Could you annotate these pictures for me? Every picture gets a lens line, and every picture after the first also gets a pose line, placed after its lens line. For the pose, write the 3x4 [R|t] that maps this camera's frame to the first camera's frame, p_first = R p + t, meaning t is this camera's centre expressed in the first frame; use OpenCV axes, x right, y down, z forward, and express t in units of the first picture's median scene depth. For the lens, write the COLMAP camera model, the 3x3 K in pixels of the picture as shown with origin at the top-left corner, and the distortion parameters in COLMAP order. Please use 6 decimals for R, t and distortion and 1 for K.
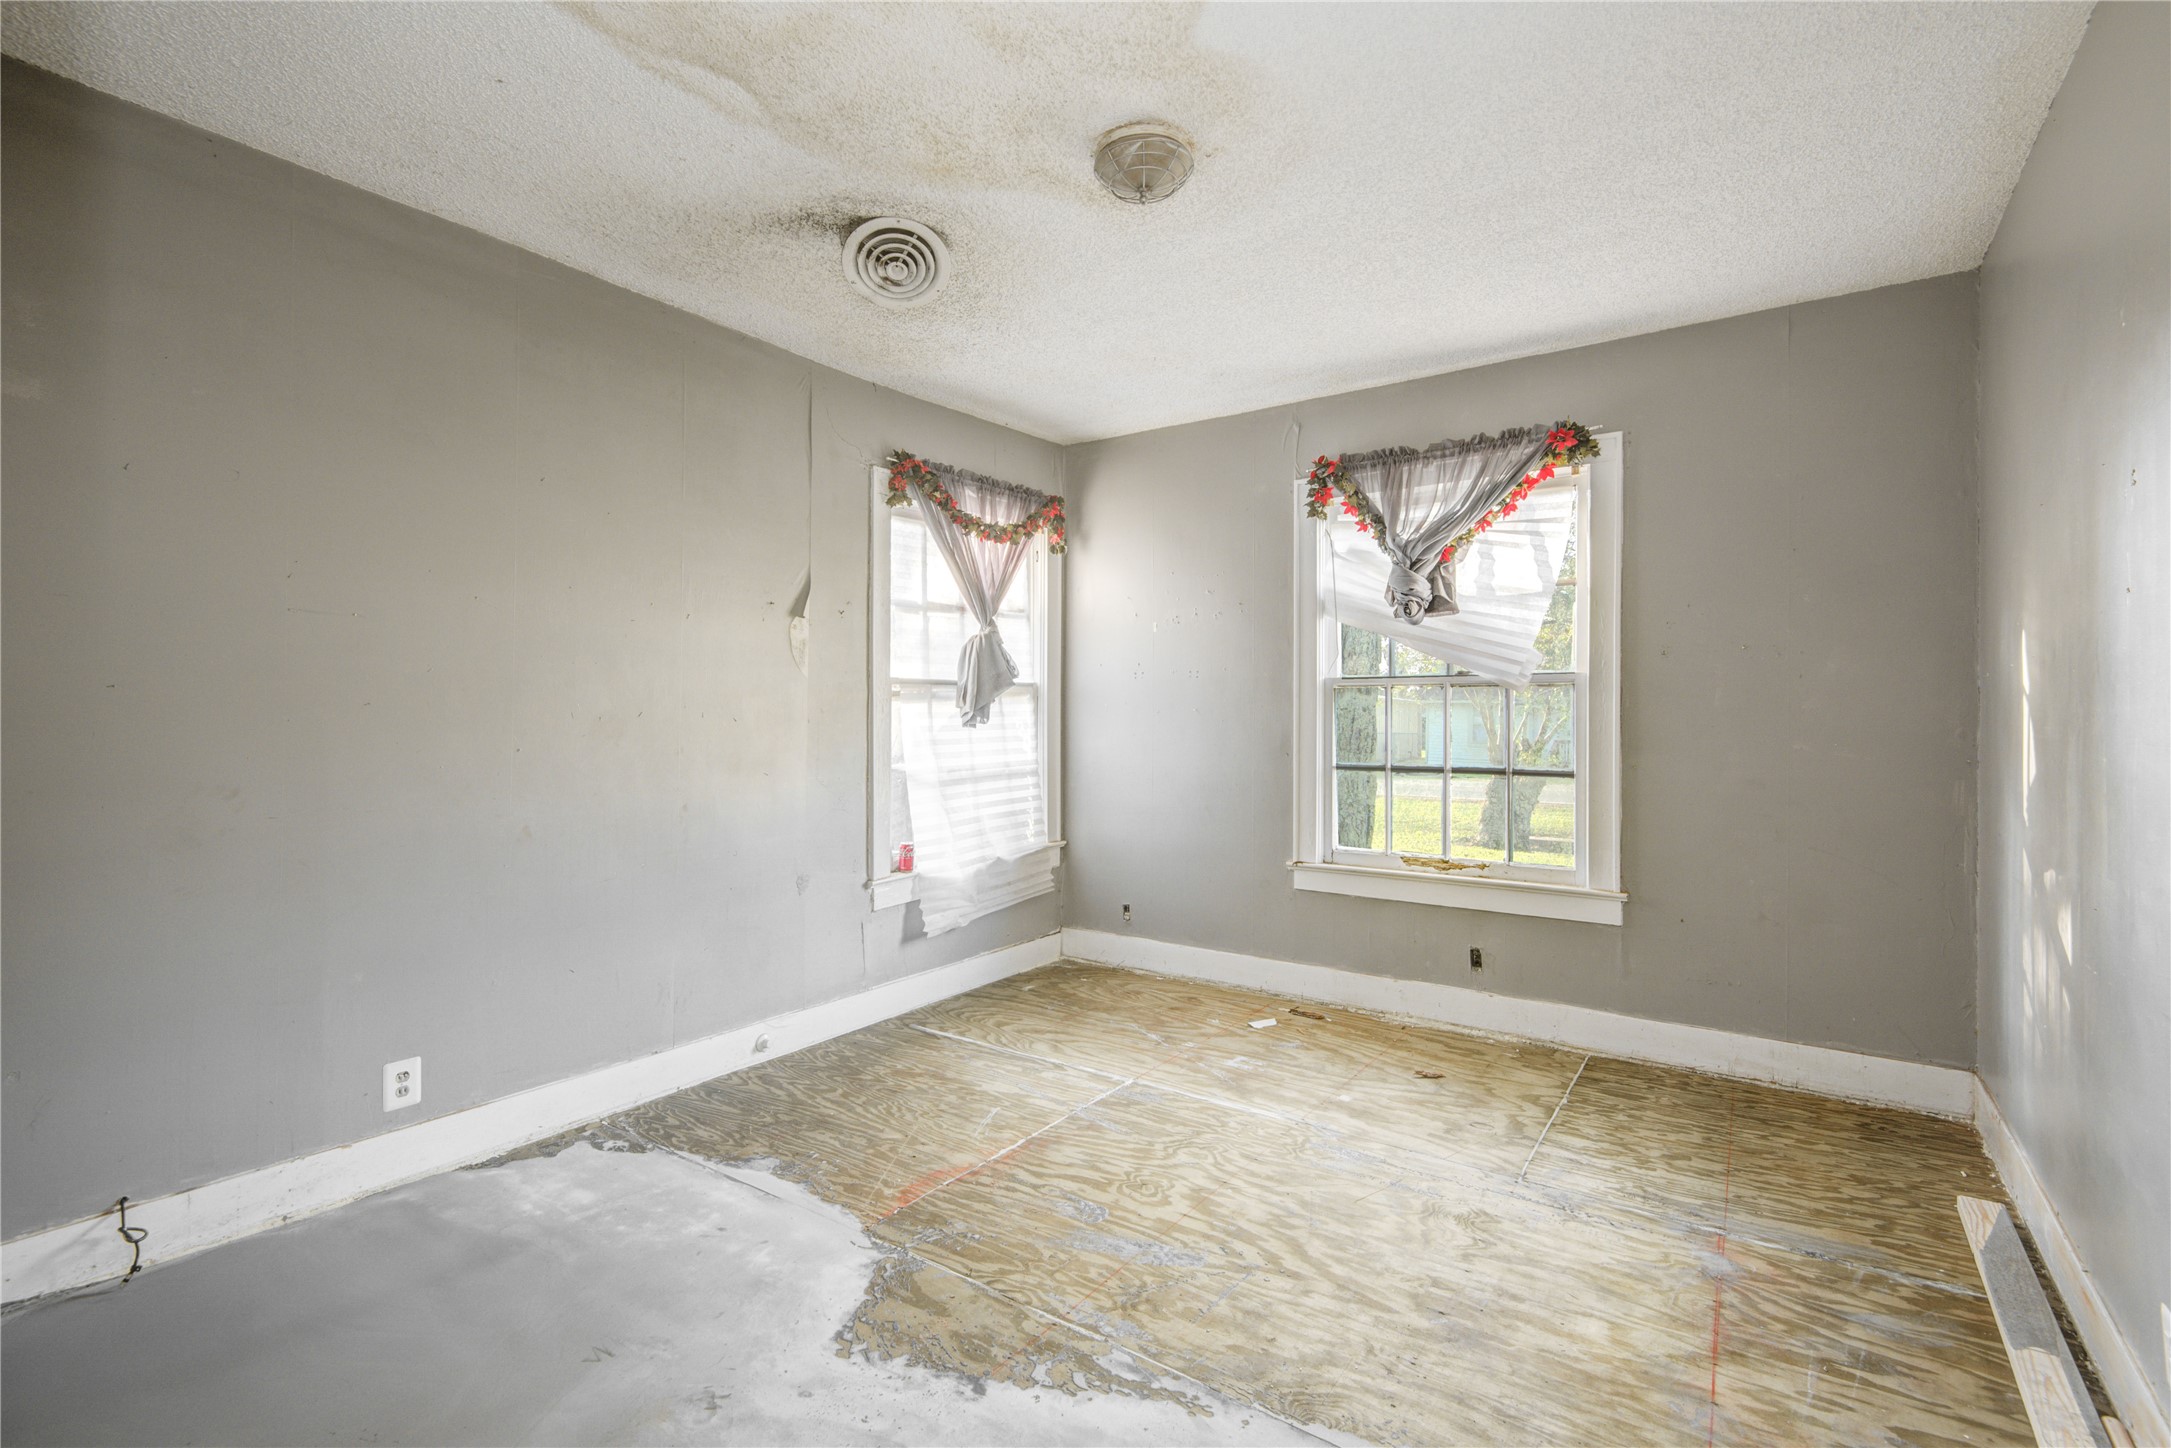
lens RADIAL K [[978.8, 0, 1084.0], [0, 978.8, 720.3], [0, 0, 1]] dist [0.017251, -0.014676]
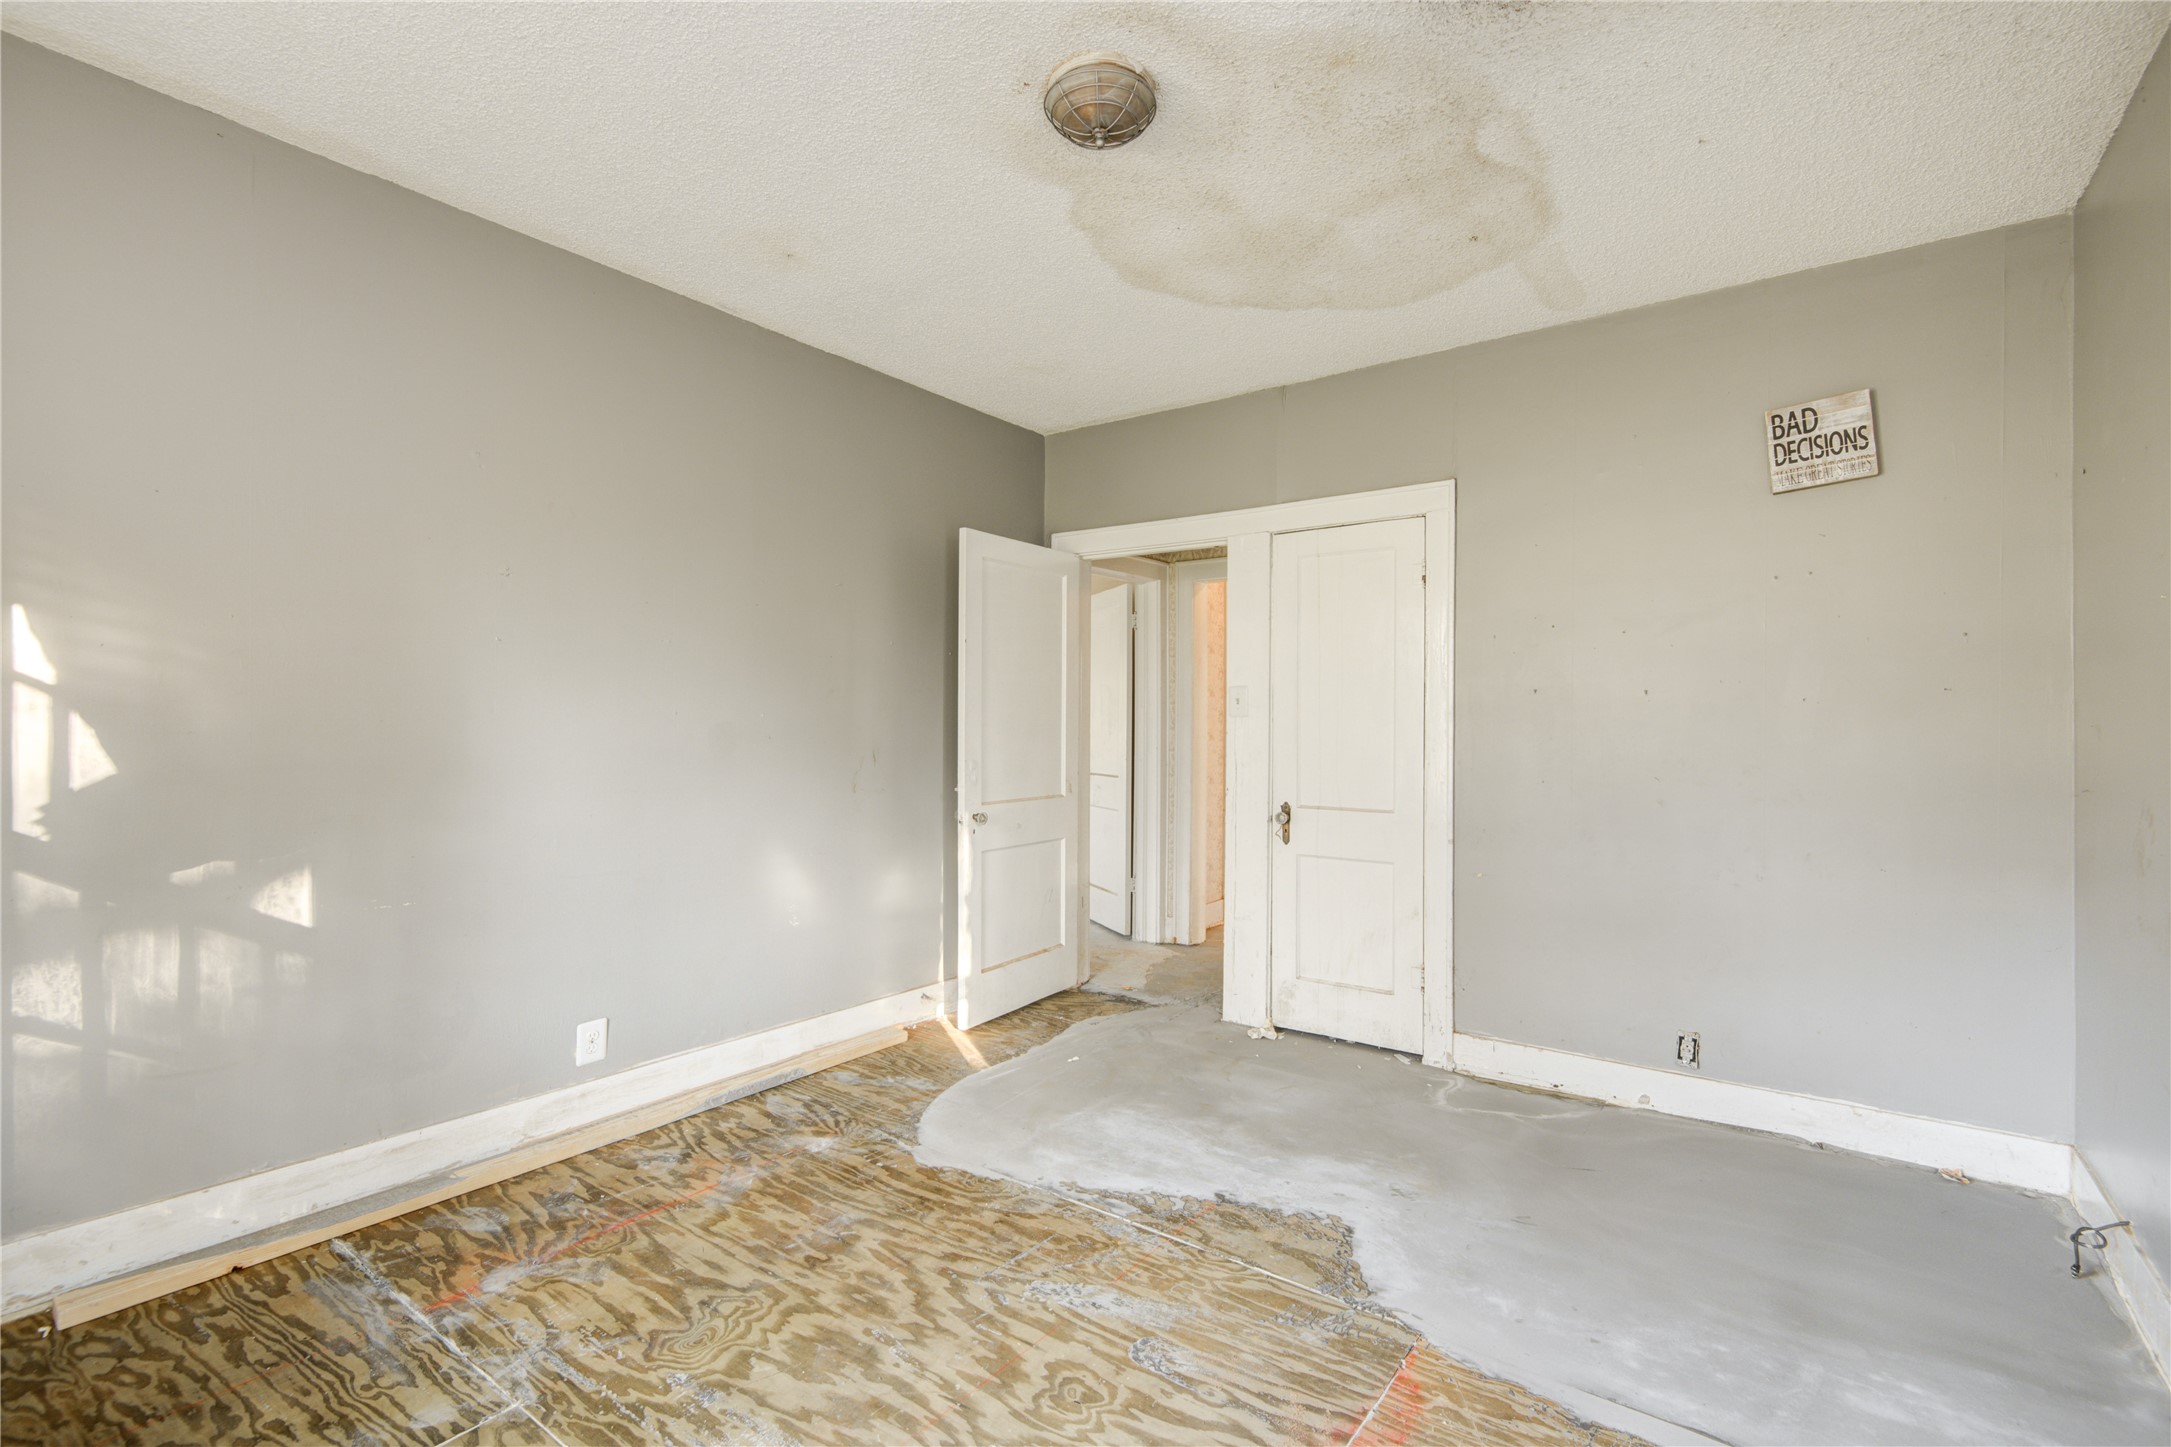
lens RADIAL K [[978.8, 0, 1084.0], [0, 978.8, 719.8], [0, 0, 1]] dist [0.017251, -0.014676]
pose [[-0.999736, -0.007329, 0.021795, 0.053521], [-0.007426, 0.999963, -0.004367, -0.000077], [-0.021762, -0.004528, -0.999753, 2.027010]]
